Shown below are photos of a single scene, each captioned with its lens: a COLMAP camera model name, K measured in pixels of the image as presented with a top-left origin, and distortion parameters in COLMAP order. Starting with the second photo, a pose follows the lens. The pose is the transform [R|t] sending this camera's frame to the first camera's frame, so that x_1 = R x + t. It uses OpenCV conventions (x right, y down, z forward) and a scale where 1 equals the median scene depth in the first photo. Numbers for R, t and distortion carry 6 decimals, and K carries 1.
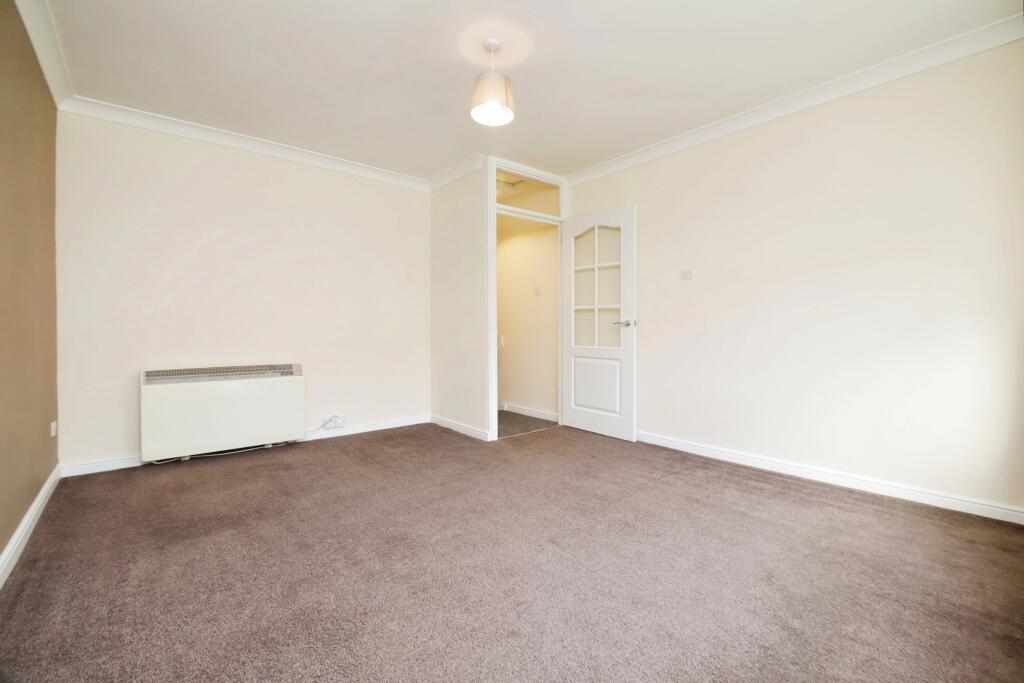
lens RADIAL K [[445.6, 0, 505.2], [0, 445.6, 334.2], [0, 0, 1]] dist [0.000909, 0.000063]
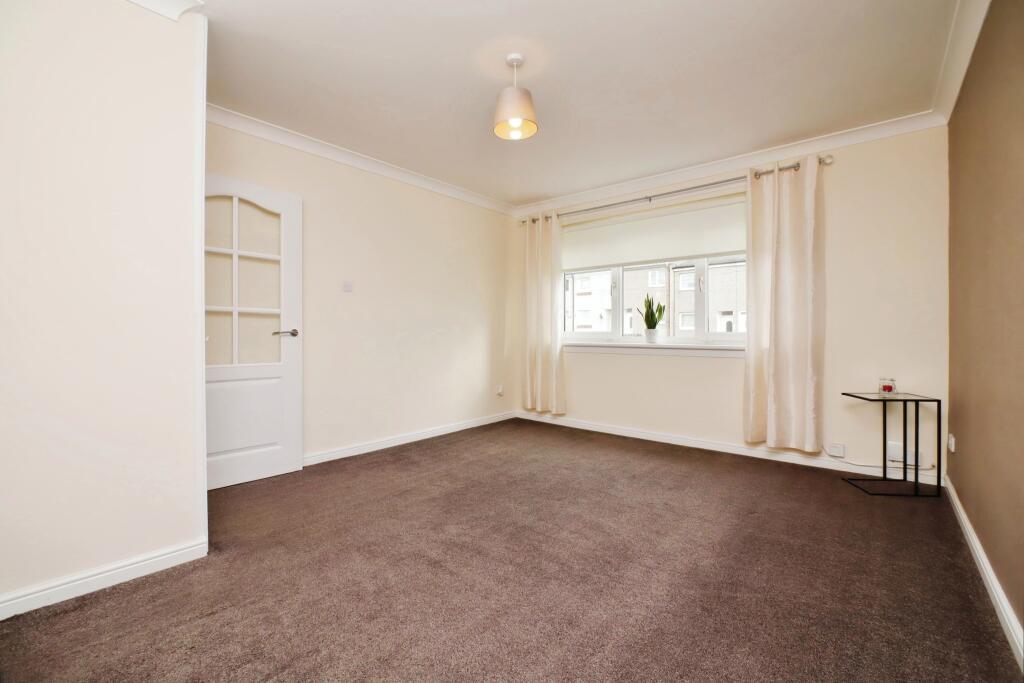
lens RADIAL K [[445.6, 0, 509.7], [0, 445.6, 335.3], [0, 0, 1]] dist [0.000909, 0.000063]
pose [[-0.196257, -0.001616, 0.980551, -0.616453], [0.016517, 0.999851, 0.004953, -0.016139], [-0.980413, 0.017168, -0.196201, 0.749320]]
